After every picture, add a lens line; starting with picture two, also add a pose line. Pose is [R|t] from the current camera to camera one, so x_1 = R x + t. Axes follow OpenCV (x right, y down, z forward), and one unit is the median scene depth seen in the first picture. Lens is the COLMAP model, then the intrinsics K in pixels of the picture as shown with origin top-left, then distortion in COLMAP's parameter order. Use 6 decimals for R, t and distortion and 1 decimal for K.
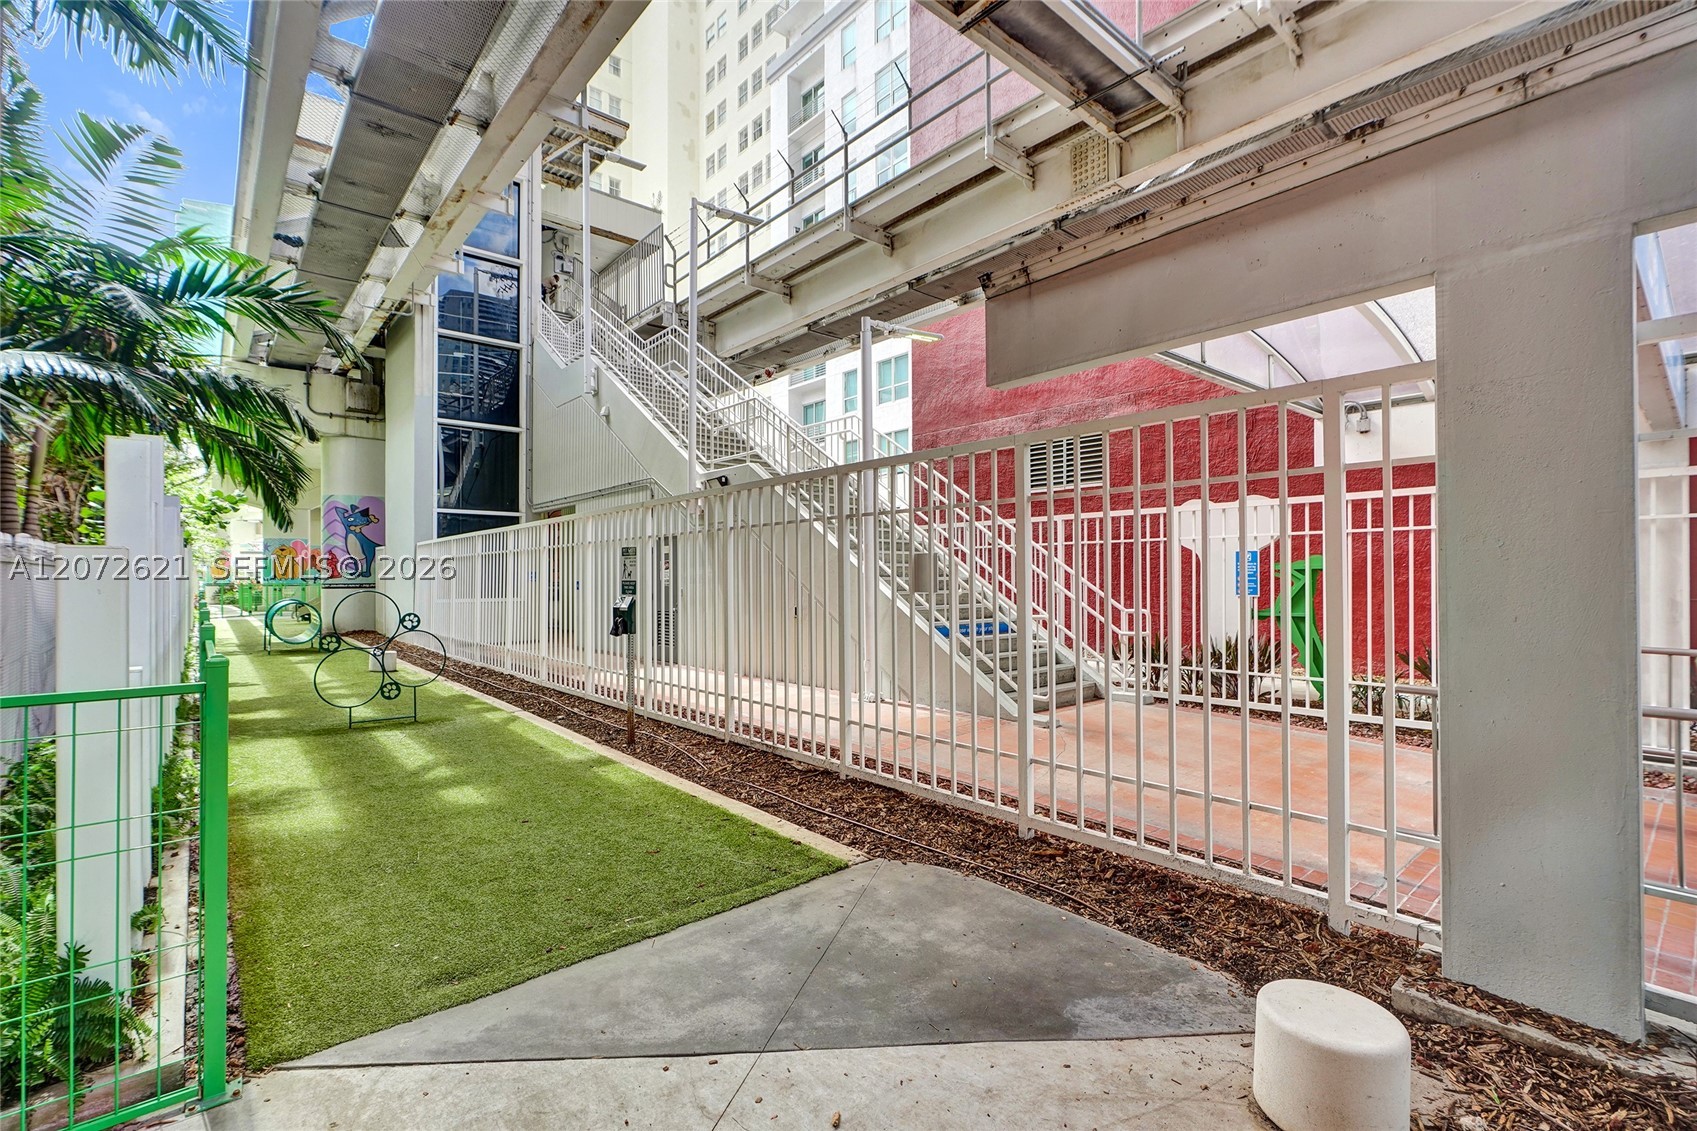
lens RADIAL K [[803.3, 0, 849.3], [0, 803.3, 590.3], [0, 0, 1]] dist [-0.017999, 0.009966]
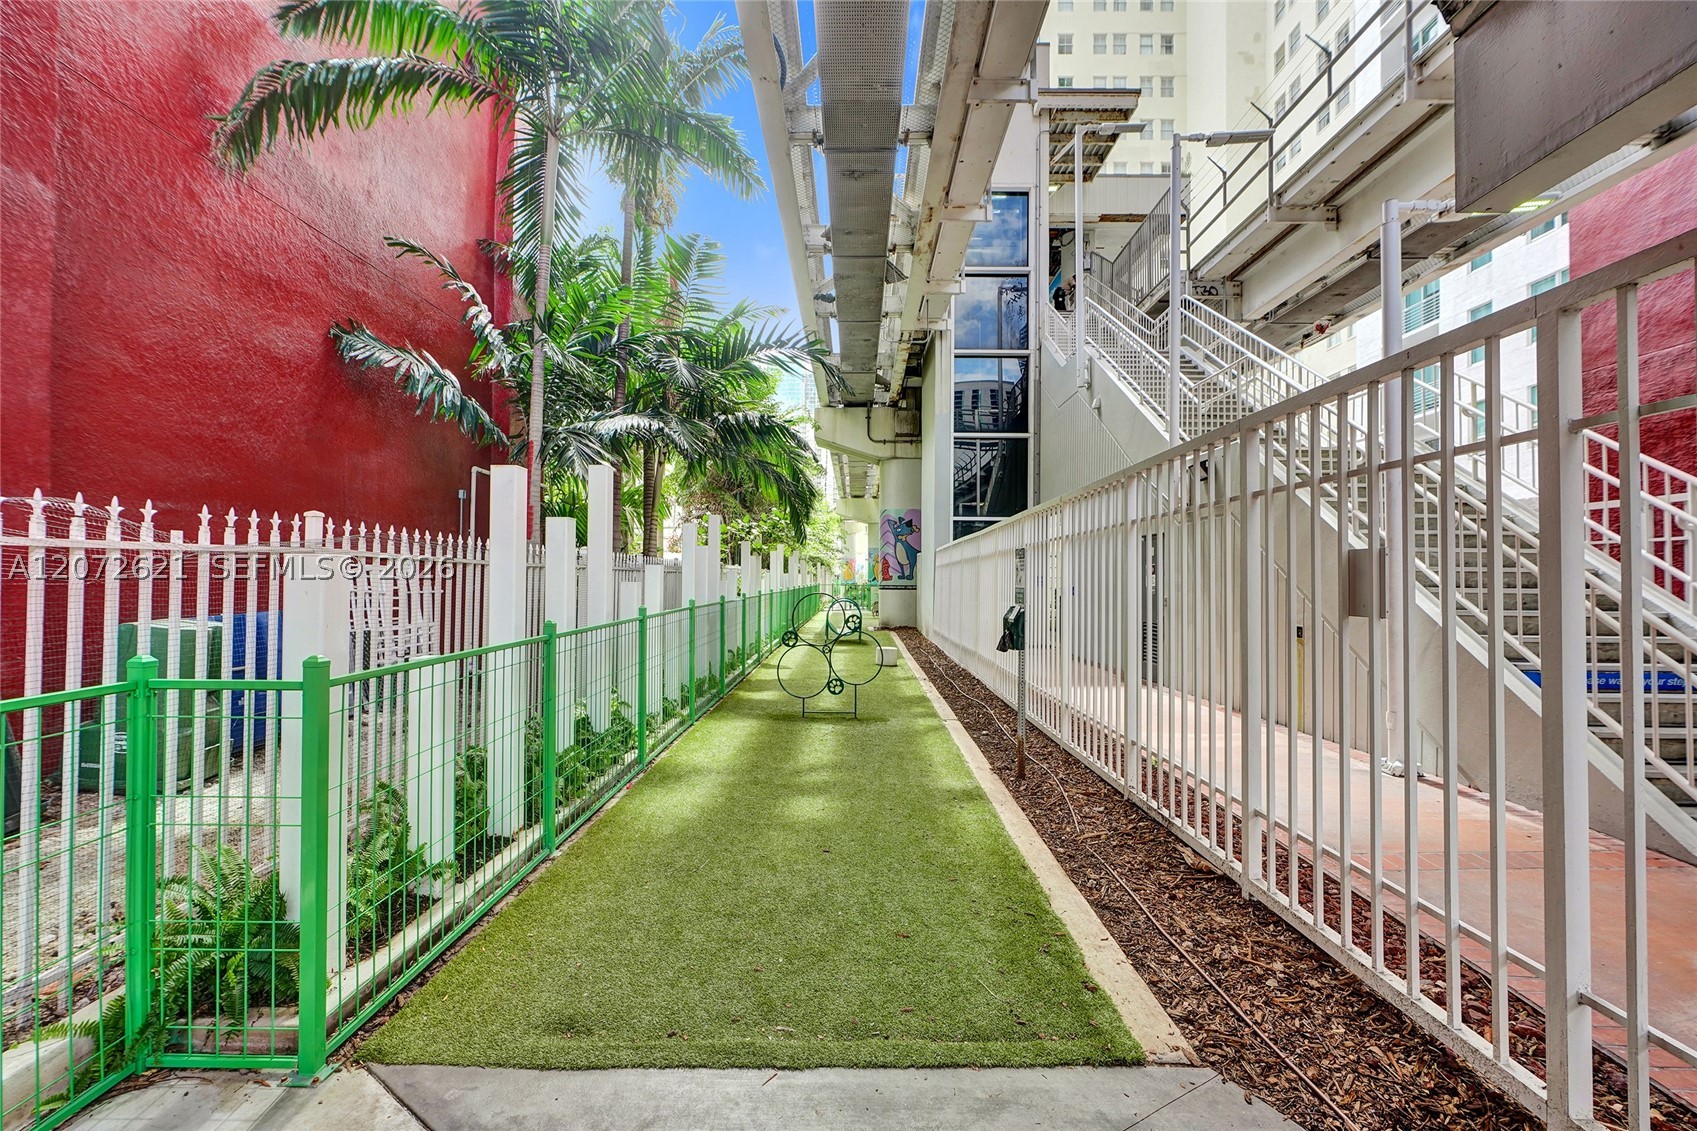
lens RADIAL K [[763.6, 0, 852.5], [0, 763.6, 577.5], [0, 0, 1]] dist [-0.015168, 0.008636]
pose [[0.730827, 0.006937, -0.682527, 0.111482], [-0.020616, 0.999716, -0.011913, -0.006969], [0.682251, 0.022777, 0.730763, 0.202906]]
